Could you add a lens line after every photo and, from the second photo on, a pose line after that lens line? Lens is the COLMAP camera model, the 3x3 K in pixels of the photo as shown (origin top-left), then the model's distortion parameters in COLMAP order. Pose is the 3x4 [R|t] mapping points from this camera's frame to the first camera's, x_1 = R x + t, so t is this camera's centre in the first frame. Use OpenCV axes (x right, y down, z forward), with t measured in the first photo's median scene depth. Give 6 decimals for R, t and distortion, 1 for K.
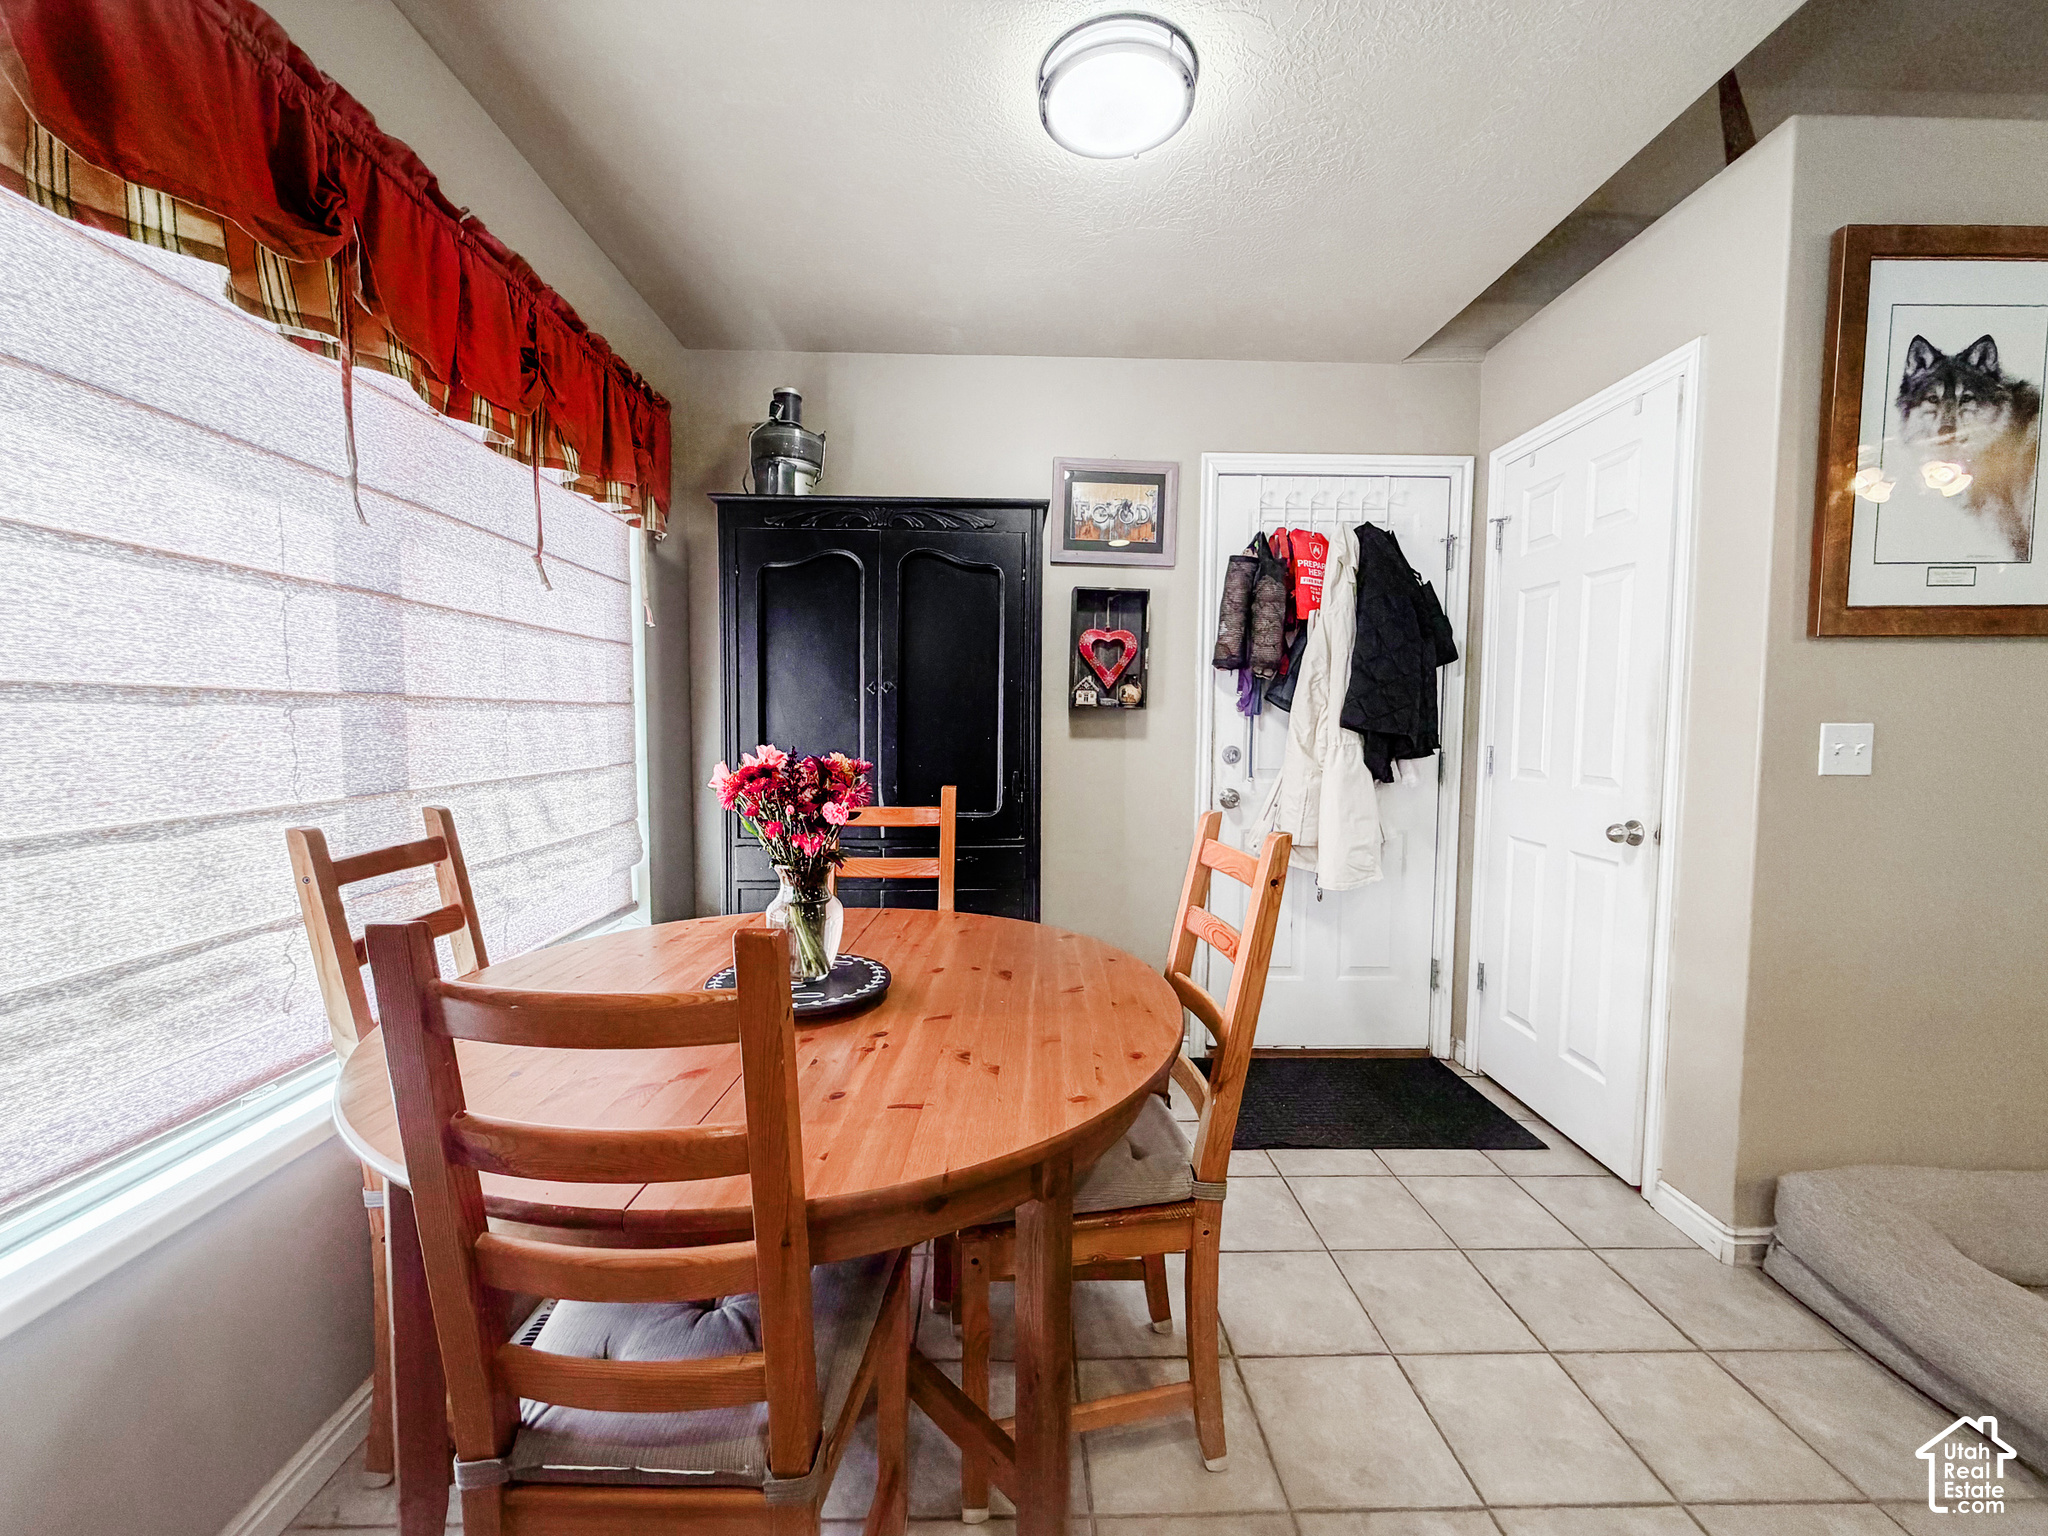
lens RADIAL K [[818.8, 0, 1030.6], [0, 818.8, 775.5], [0, 0, 1]] dist [0.002743, -0.000652]
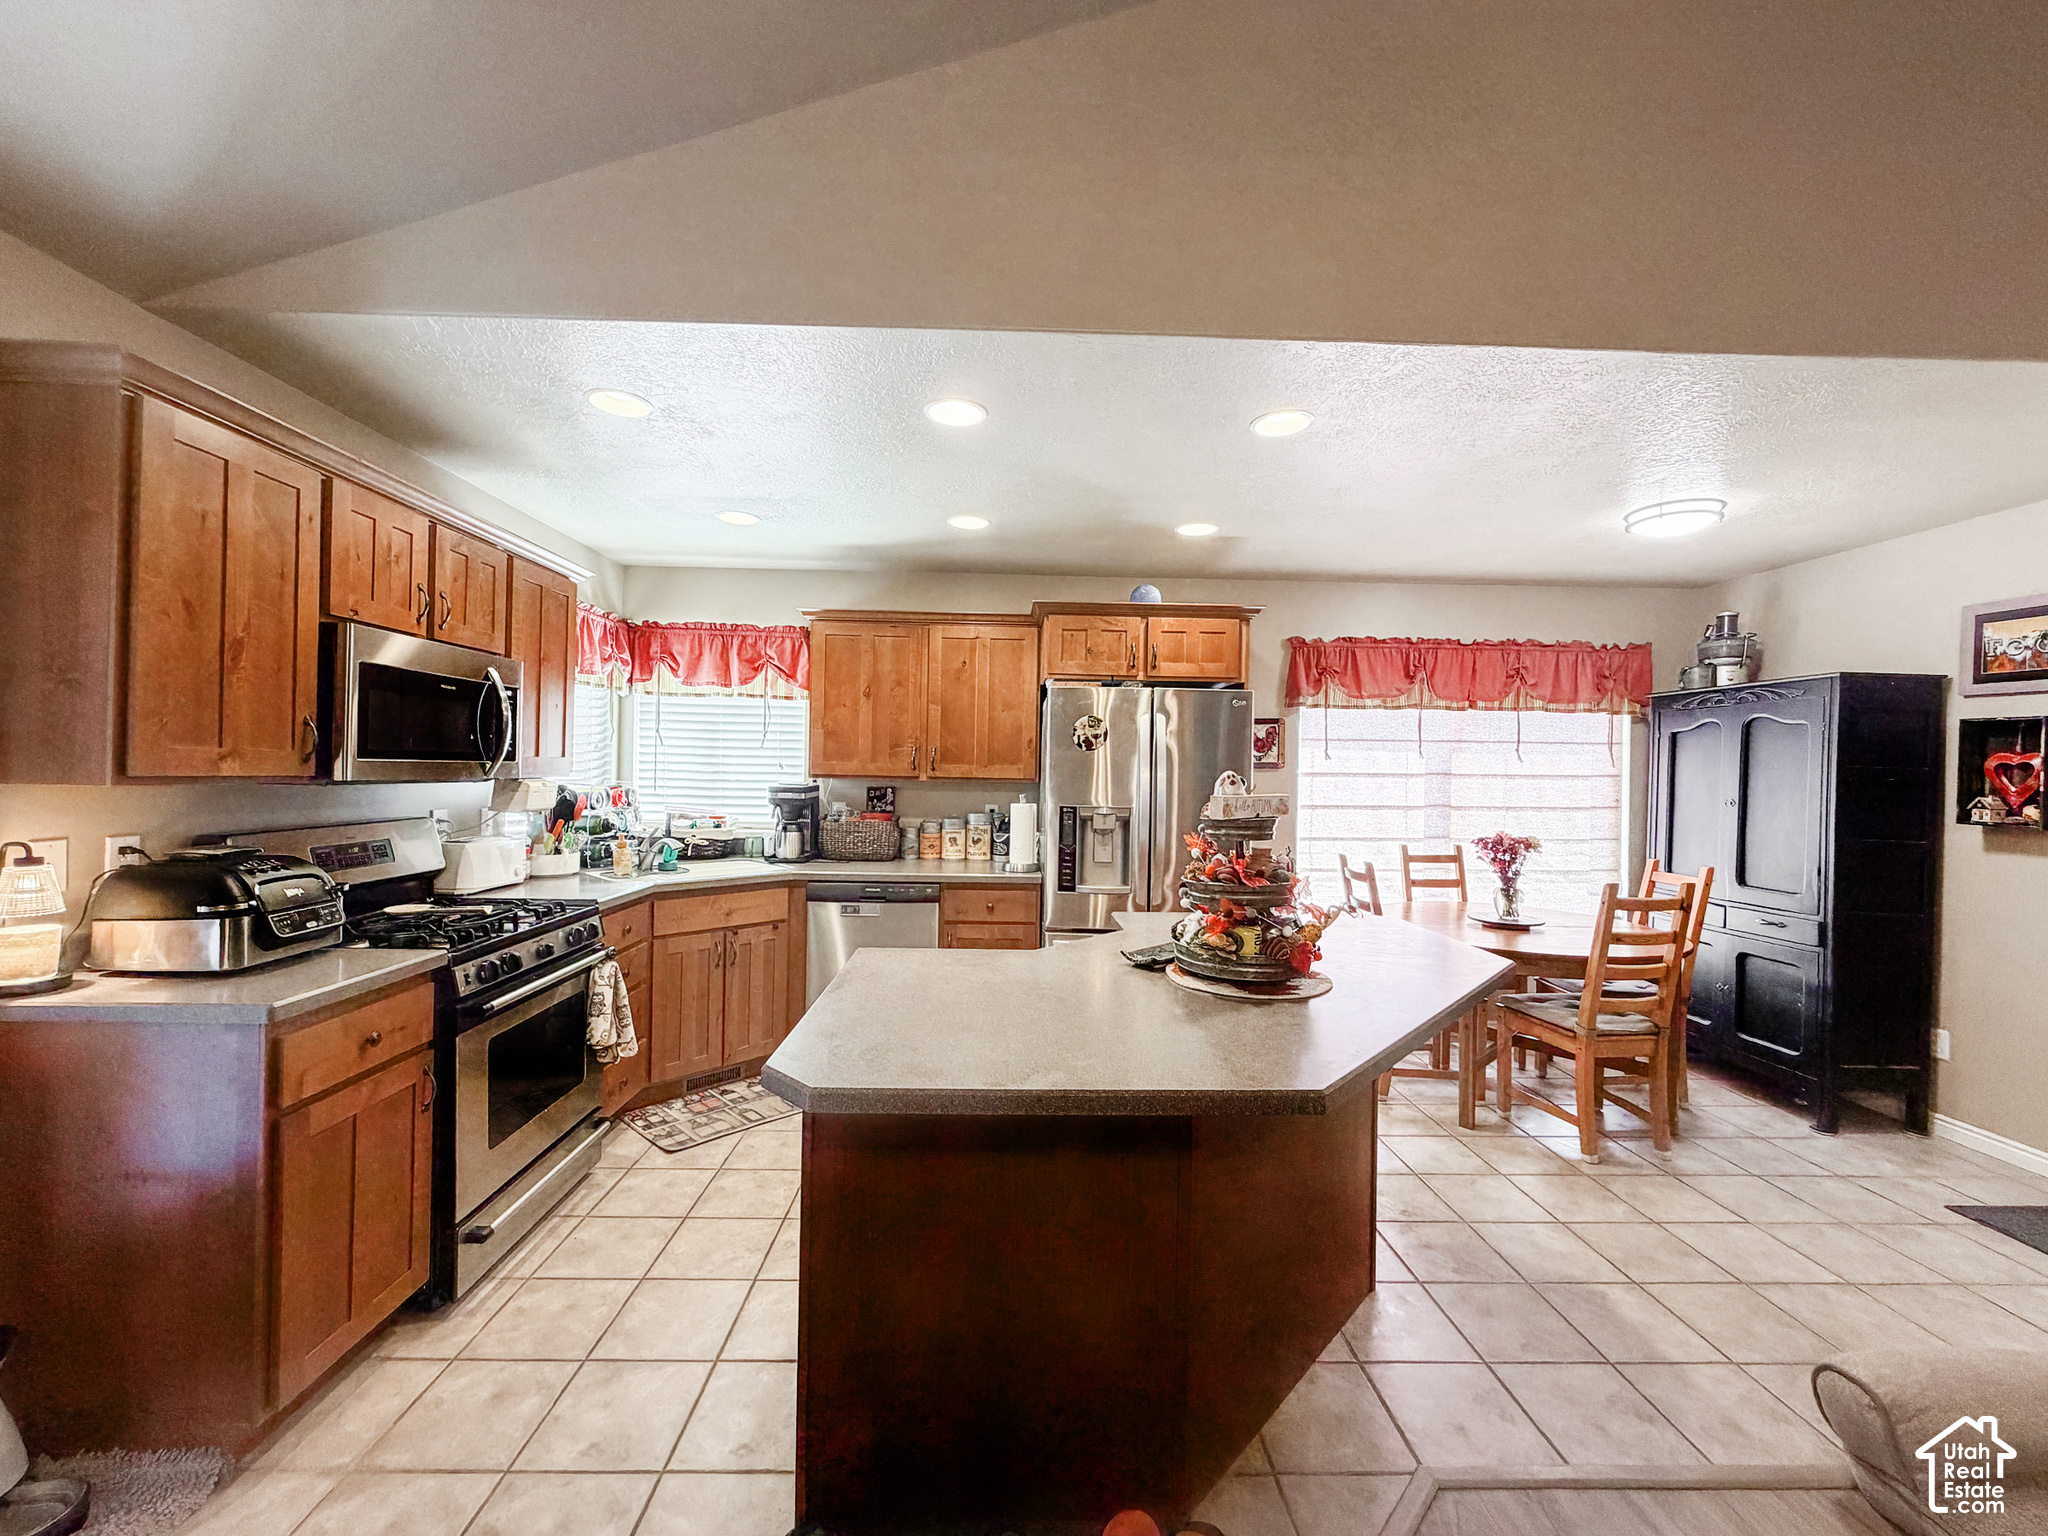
lens RADIAL K [[818.8, 0, 1028.4], [0, 818.8, 760.6], [0, 0, 1]] dist [0.002743, -0.000652]
pose [[0.018263, -0.015084, -0.999719, 2.146939], [-0.079630, 0.996688, -0.016493, -0.089680], [0.996657, 0.079909, 0.017002, -0.581150]]
